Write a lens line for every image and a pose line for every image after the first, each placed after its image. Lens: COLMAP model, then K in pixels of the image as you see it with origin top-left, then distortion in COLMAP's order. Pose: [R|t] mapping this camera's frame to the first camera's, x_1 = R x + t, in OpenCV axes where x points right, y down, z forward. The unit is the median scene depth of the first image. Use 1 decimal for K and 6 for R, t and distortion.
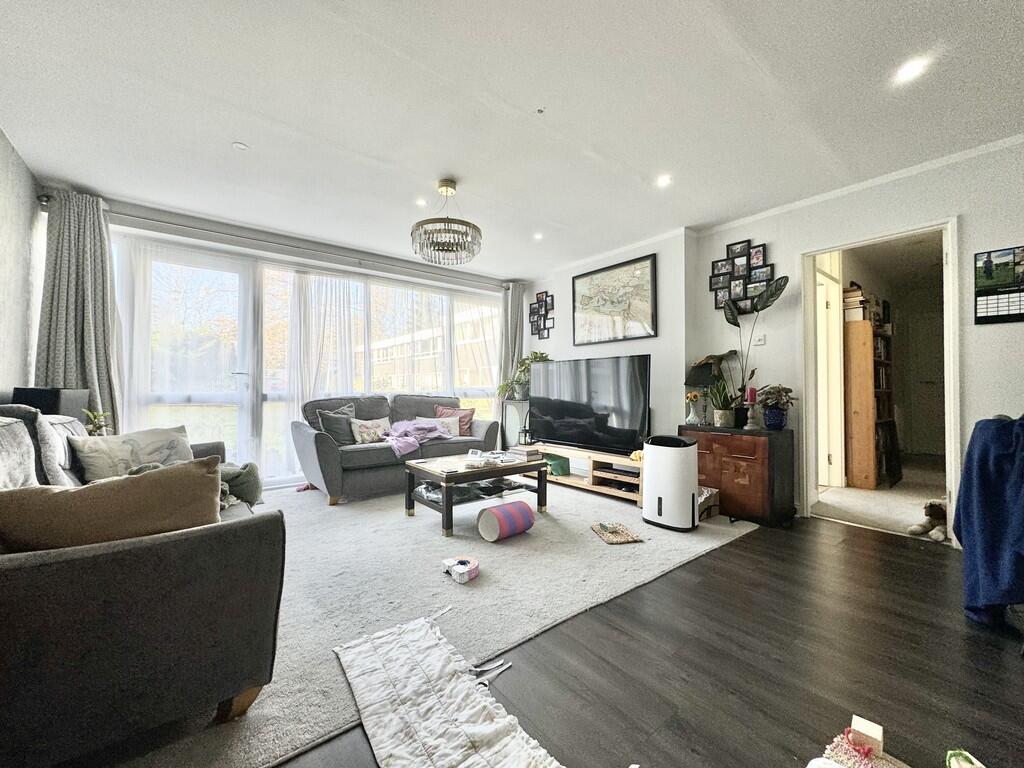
lens RADIAL K [[413.0, 0, 512.0], [0, 413.0, 384.0], [0, 0, 1]] dist [-0.000058, -0.000058]
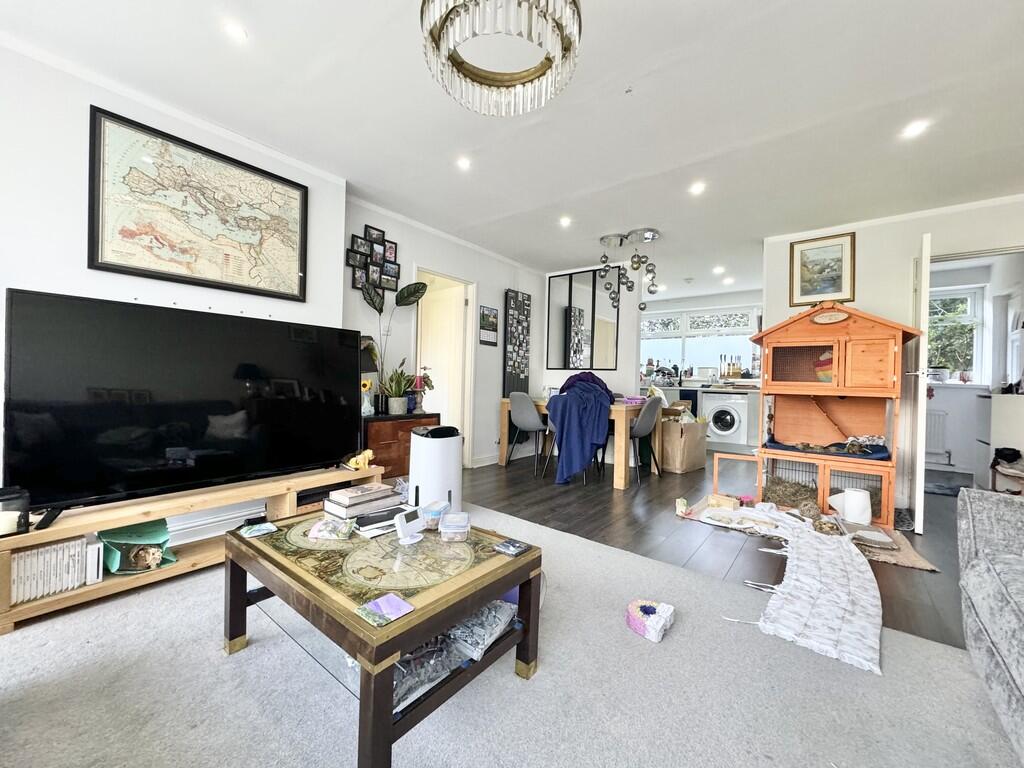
lens RADIAL K [[413.0, 0, 512.0], [0, 413.0, 384.0], [0, 0, 1]] dist [-0.000058, -0.000058]
pose [[-0.221976, -0.011338, 0.974986, -0.494452], [-0.036597, 0.999325, 0.003289, 0.016380], [-0.974365, -0.034951, -0.222241, 0.880890]]
